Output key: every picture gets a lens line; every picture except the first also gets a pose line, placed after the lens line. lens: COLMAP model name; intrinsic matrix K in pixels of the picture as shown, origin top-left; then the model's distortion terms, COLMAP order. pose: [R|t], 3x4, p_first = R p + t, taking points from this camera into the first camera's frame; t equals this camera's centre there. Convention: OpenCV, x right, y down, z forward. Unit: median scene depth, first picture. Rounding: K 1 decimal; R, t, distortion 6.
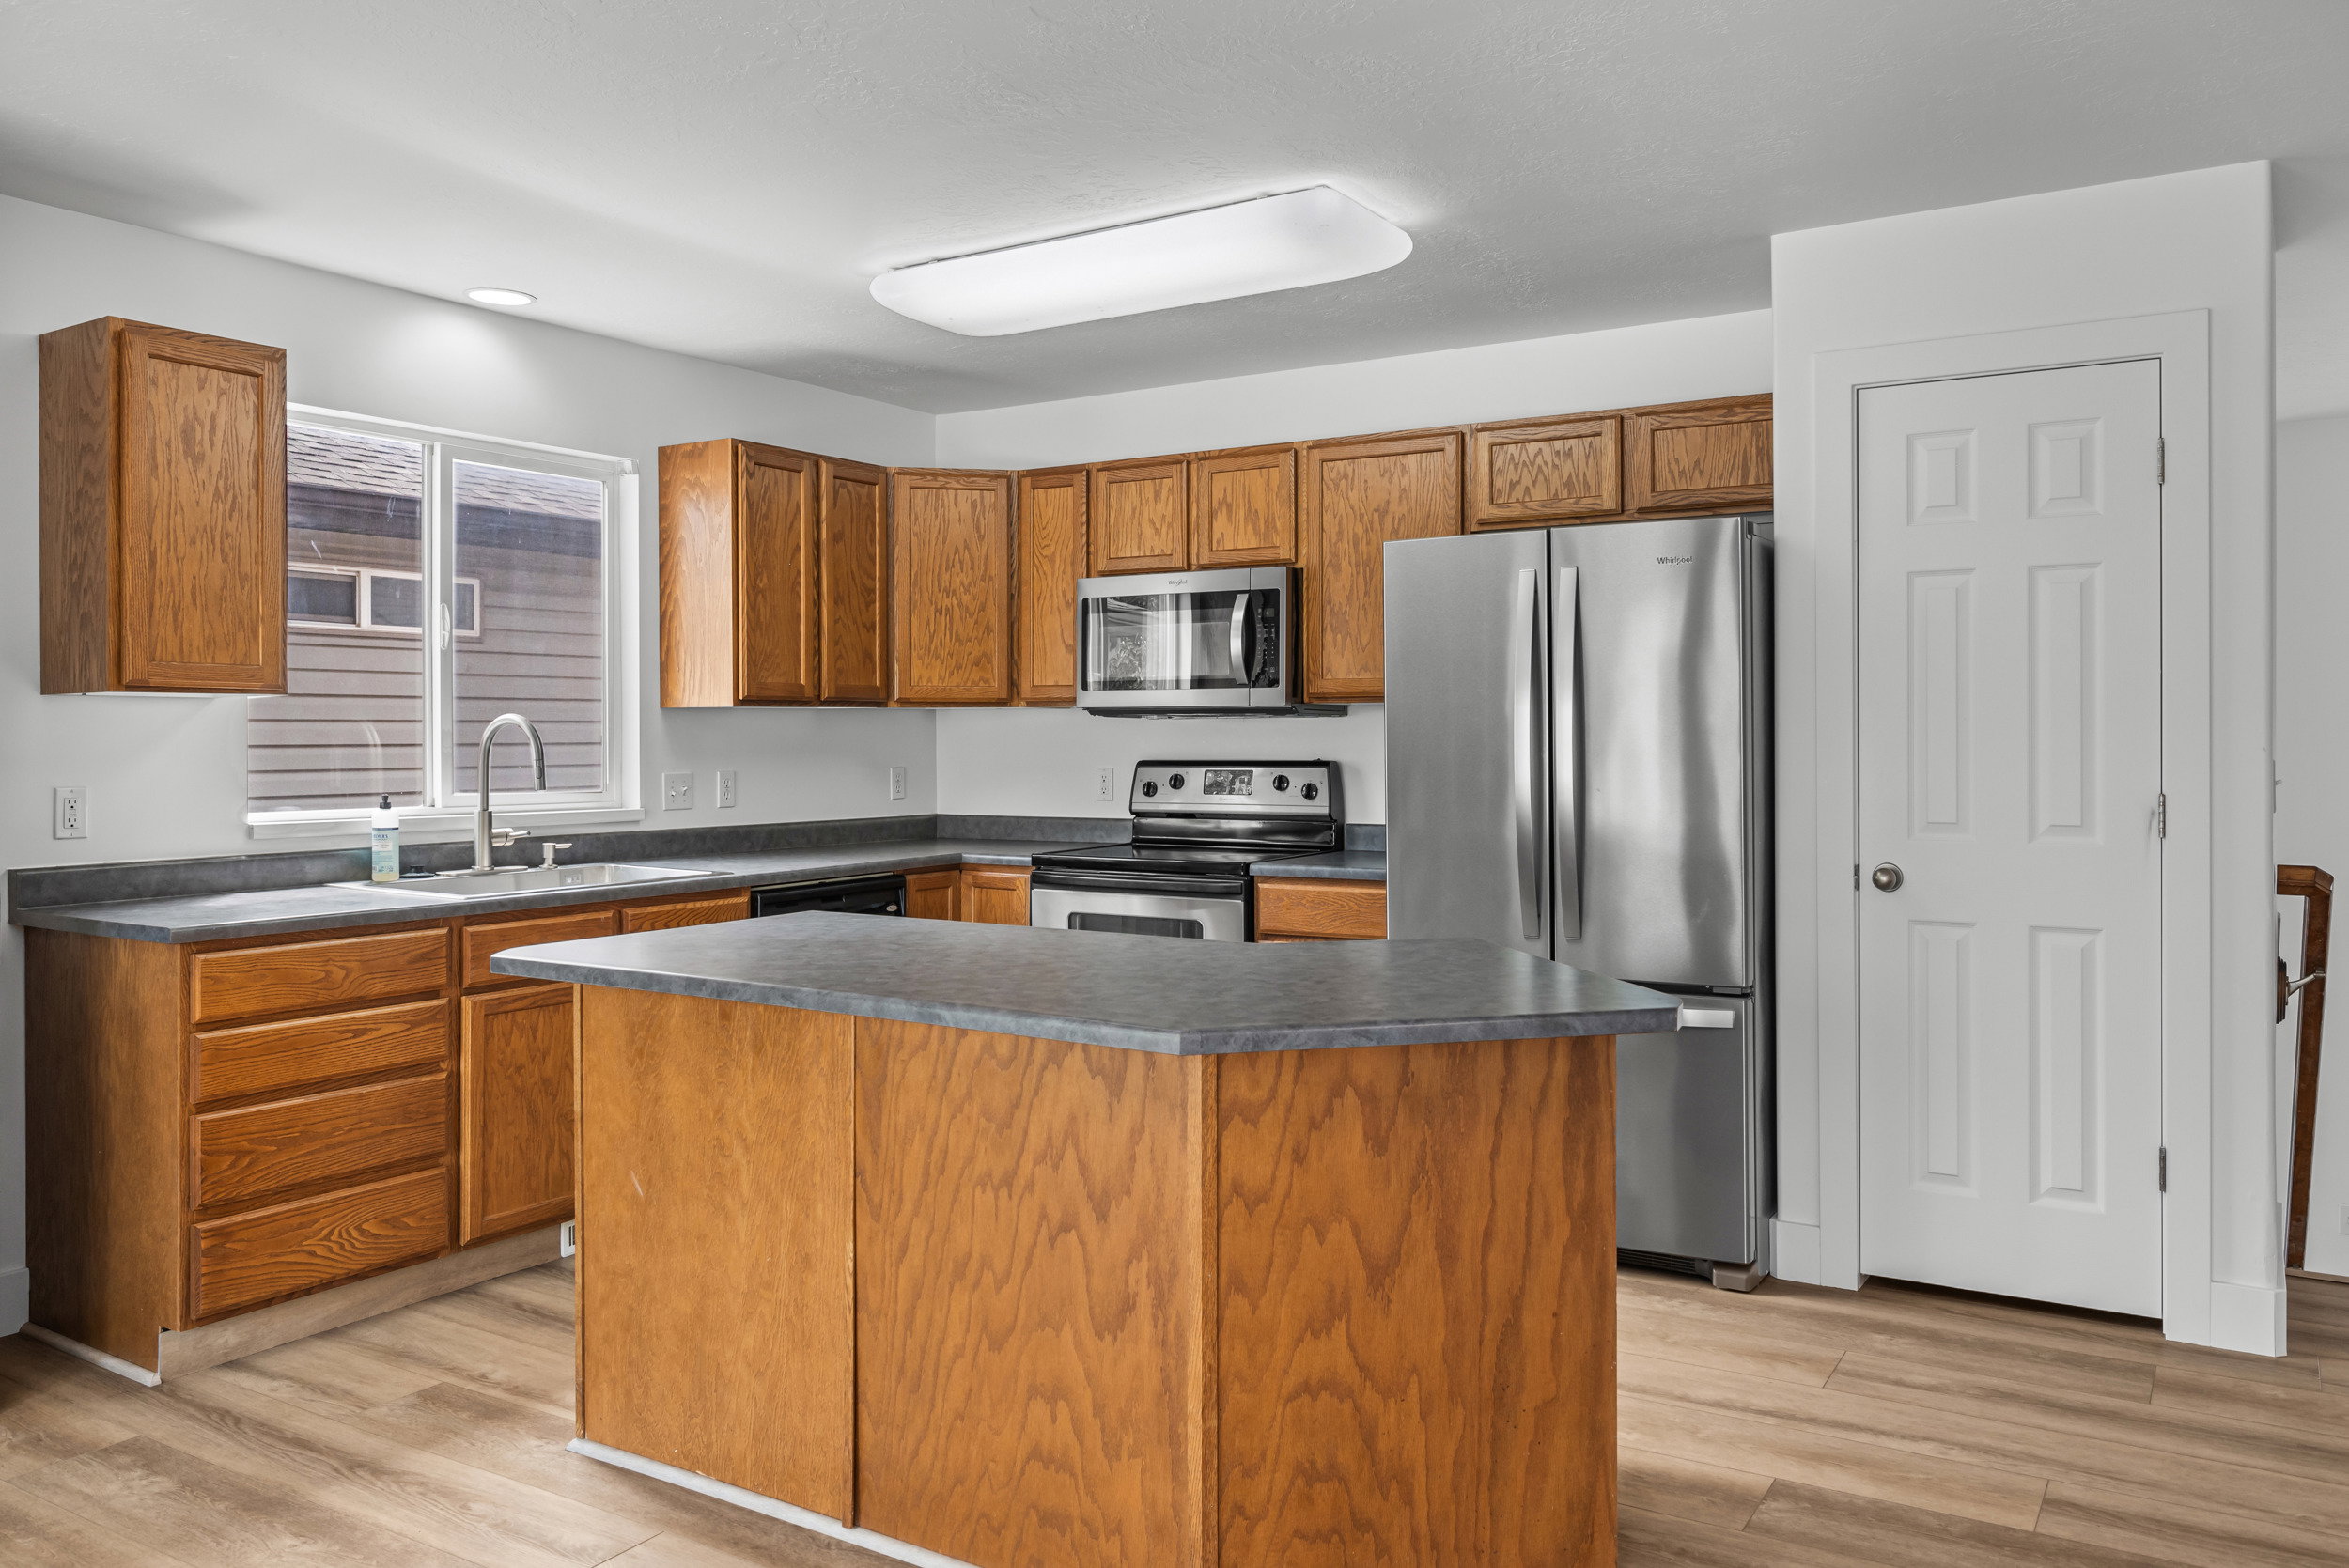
lens RADIAL K [[1740.6, 0, 1177.7], [0, 1740.6, 732.1], [0, 0, 1]] dist [0.000128, 0.000231]
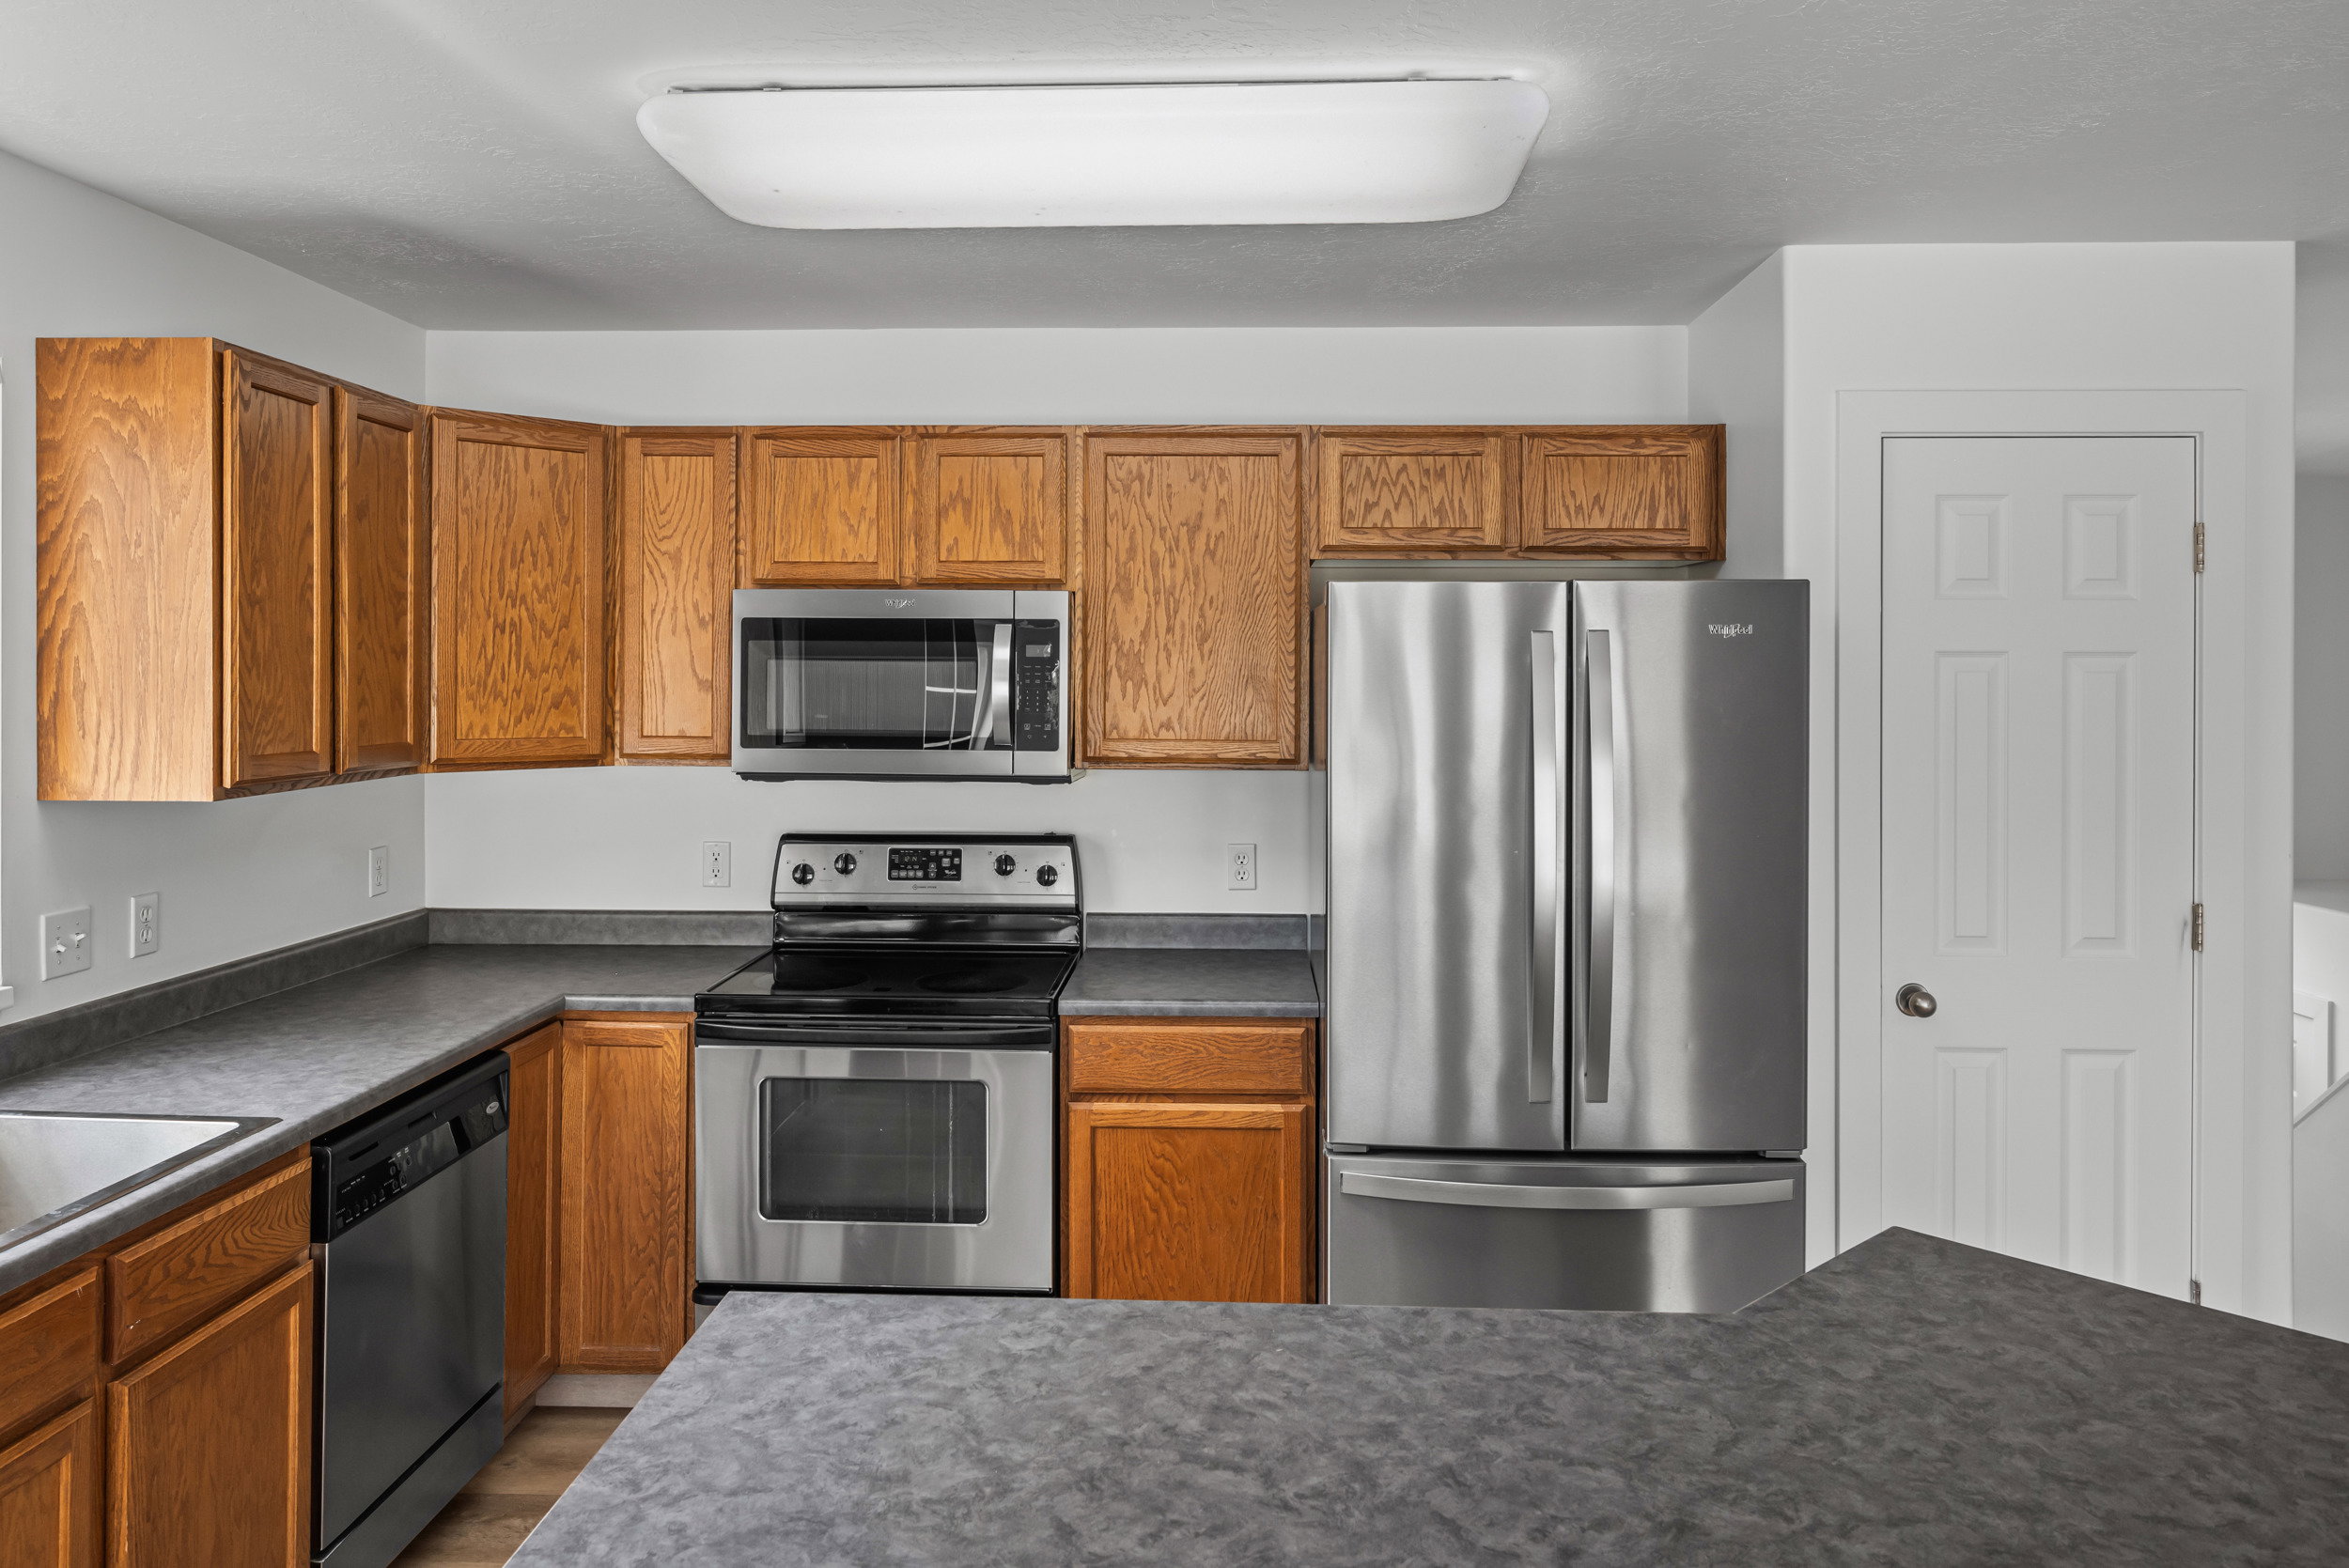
lens RADIAL K [[1578.6, 0, 1172.0], [0, 1578.6, 670.0], [0, 0, 1]] dist [-0.002032, -0.002832]
pose [[0.867120, 0.008472, 0.498026, -0.232702], [-0.007750, 0.999964, -0.003516, -0.057079], [-0.498038, -0.000811, 0.867155, 0.373412]]
